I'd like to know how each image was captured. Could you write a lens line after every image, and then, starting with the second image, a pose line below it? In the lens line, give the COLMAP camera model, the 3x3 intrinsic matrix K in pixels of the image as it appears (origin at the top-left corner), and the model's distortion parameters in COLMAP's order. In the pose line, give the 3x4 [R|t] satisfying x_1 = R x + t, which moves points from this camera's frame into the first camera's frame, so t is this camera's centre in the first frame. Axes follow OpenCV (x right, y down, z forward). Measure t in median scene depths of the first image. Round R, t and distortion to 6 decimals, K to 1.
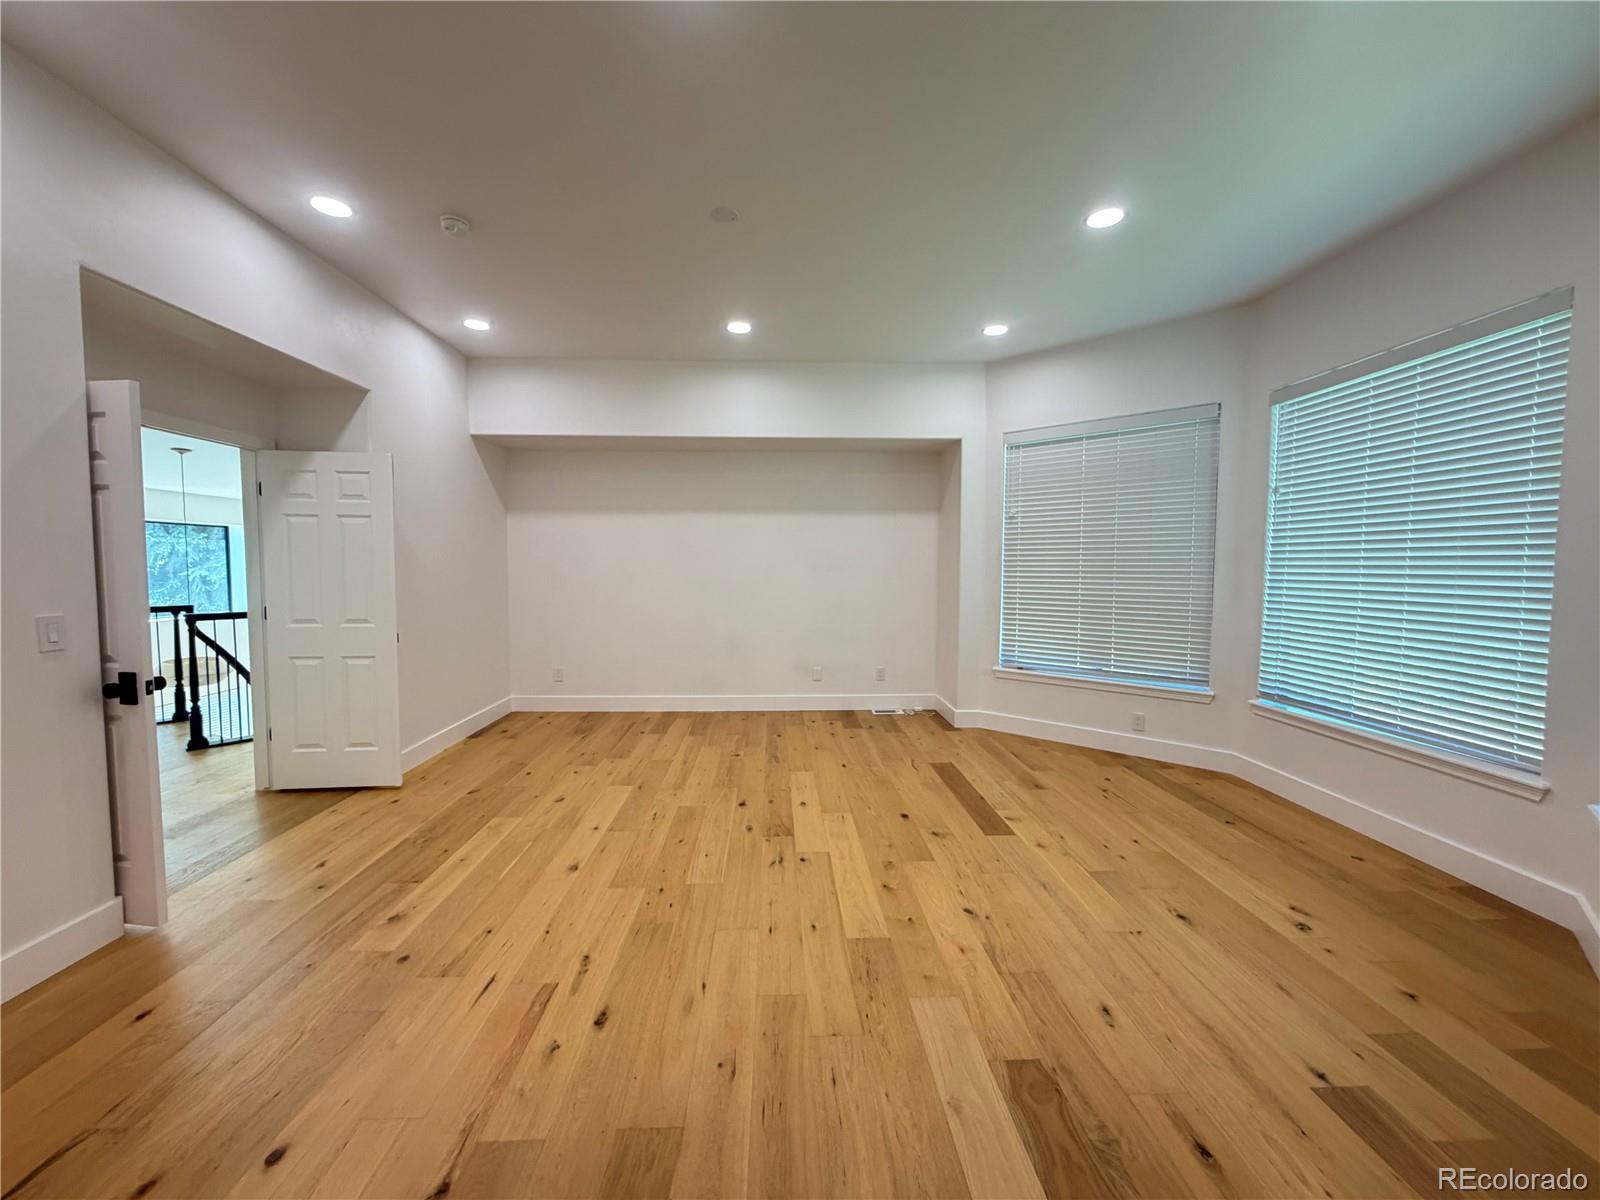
lens RADIAL K [[640.9, 0, 800.1], [0, 640.9, 591.7], [0, 0, 1]] dist [0.002106, -0.000670]
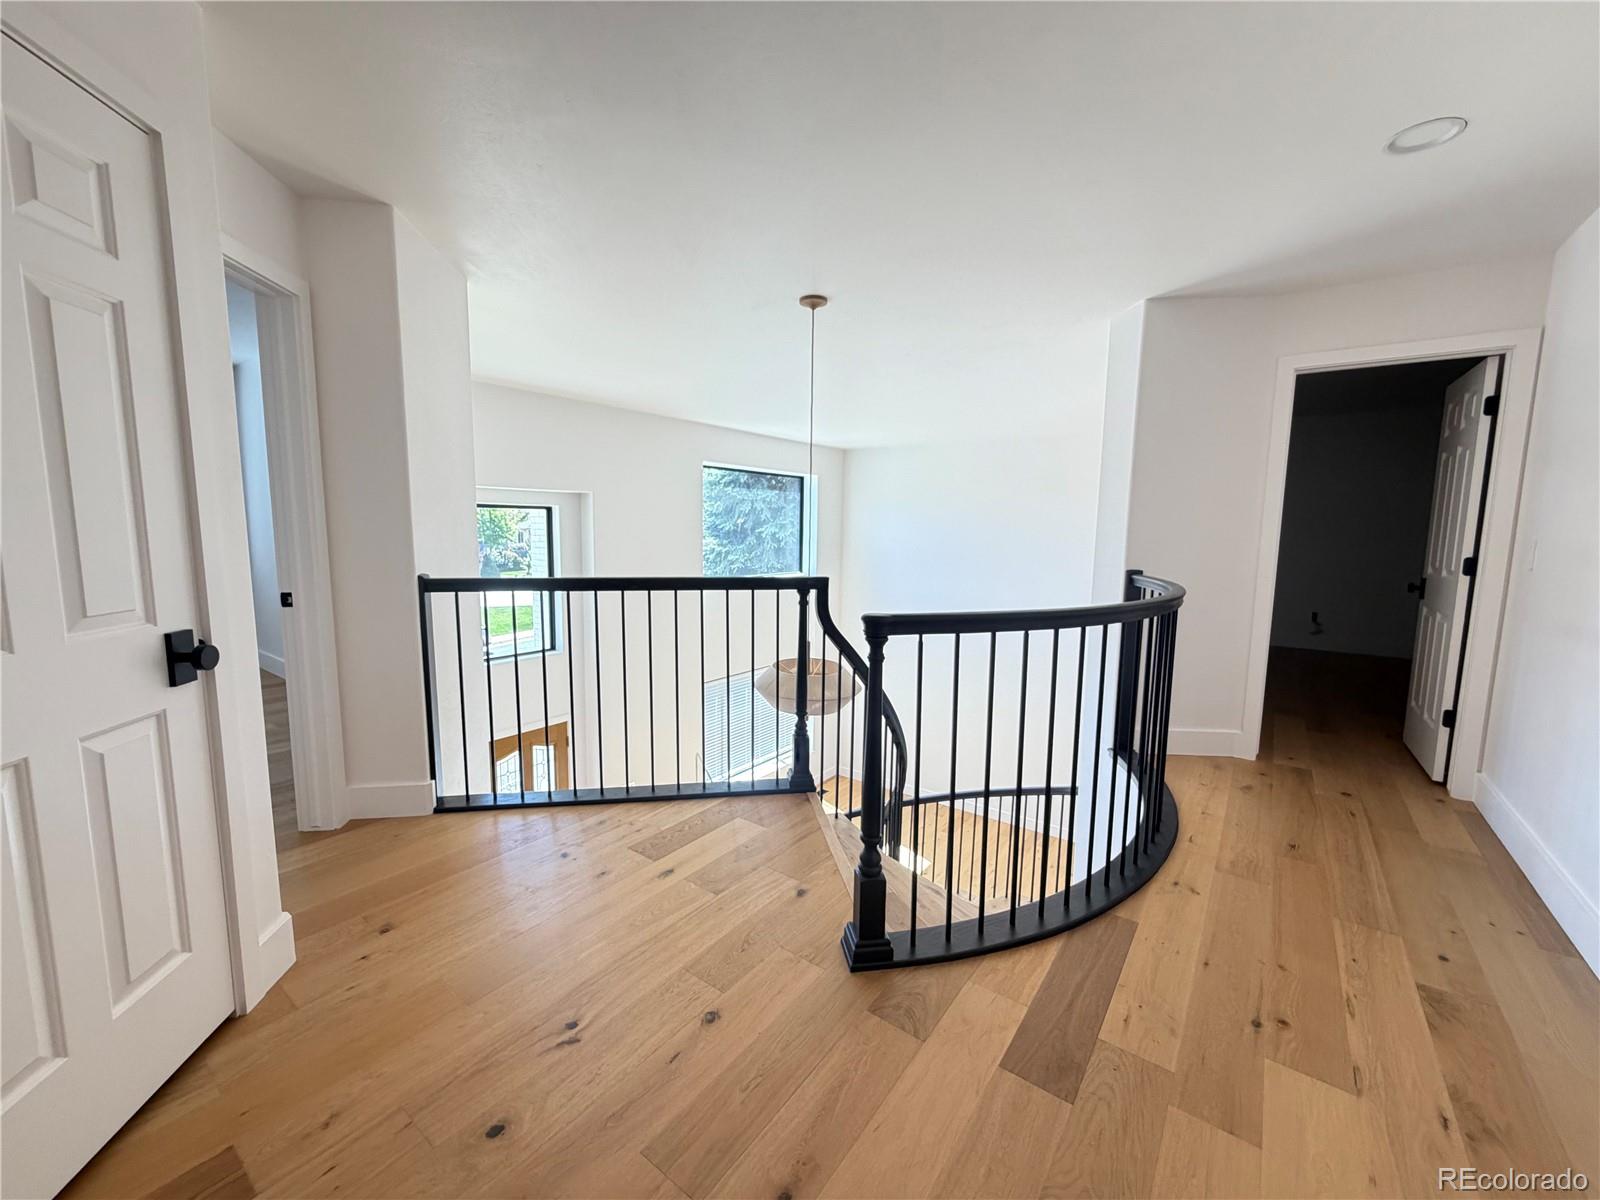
lens RADIAL K [[640.9, 0, 793.7], [0, 640.9, 600.8], [0, 0, 1]] dist [0.002106, -0.000670]
pose [[0.773784, 0.084907, -0.627733, -0.573467], [-0.045219, 0.995852, 0.078958, -0.000652], [0.631833, -0.032711, 0.774414, 0.517645]]
